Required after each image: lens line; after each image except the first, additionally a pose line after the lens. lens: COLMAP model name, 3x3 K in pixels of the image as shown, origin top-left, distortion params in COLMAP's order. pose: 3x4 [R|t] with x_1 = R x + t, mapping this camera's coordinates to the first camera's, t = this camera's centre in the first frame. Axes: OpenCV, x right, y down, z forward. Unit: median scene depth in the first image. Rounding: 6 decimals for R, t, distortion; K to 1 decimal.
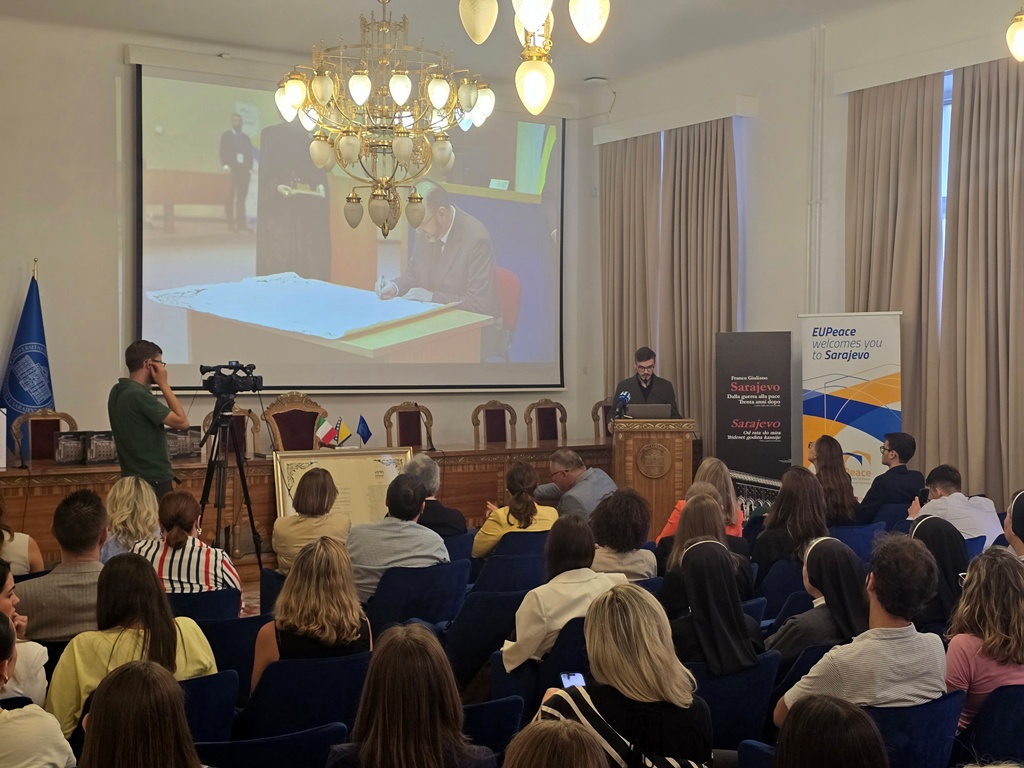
lens RADIAL K [[1358.8, 0, 512.0], [0, 1358.8, 384.0], [0, 0, 1]] dist [0.114701, -0.011579]
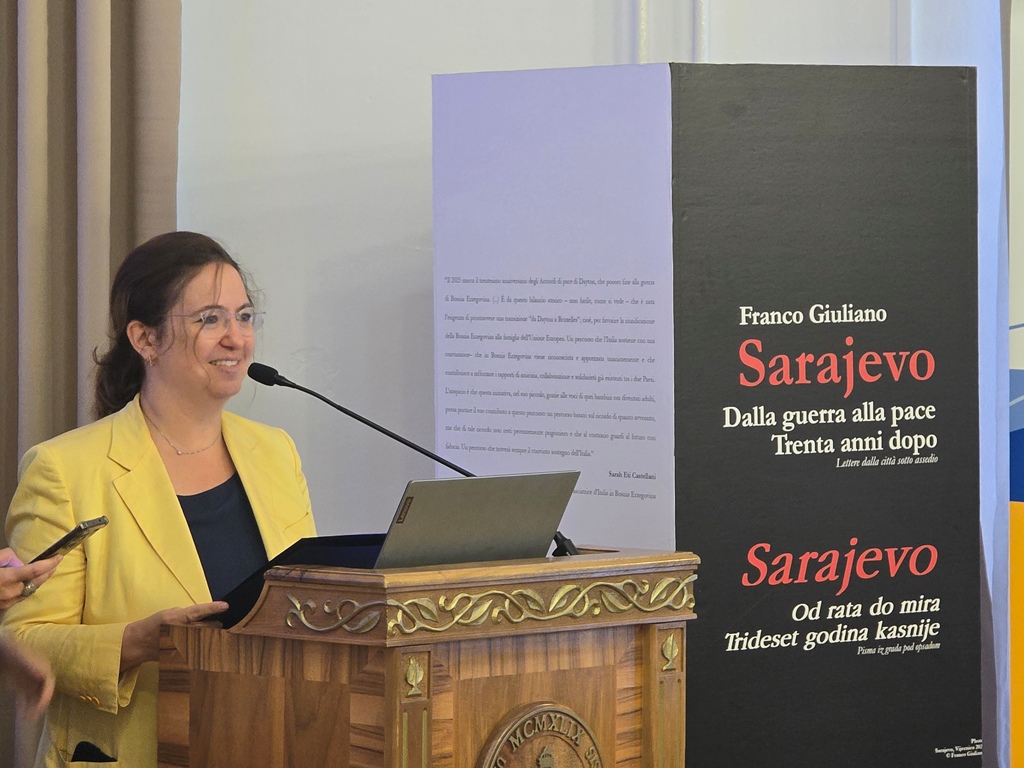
lens RADIAL K [[4978.9, 0, 512.0], [0, 4978.9, 384.0], [0, 0, 1]] dist [0.444428, -7.602727]
pose [[0.647393, -0.018225, 0.761939, -0.367213], [0.020471, 0.999769, 0.006521, -0.000269], [-0.761882, 0.011376, 0.647616, 0.594816]]
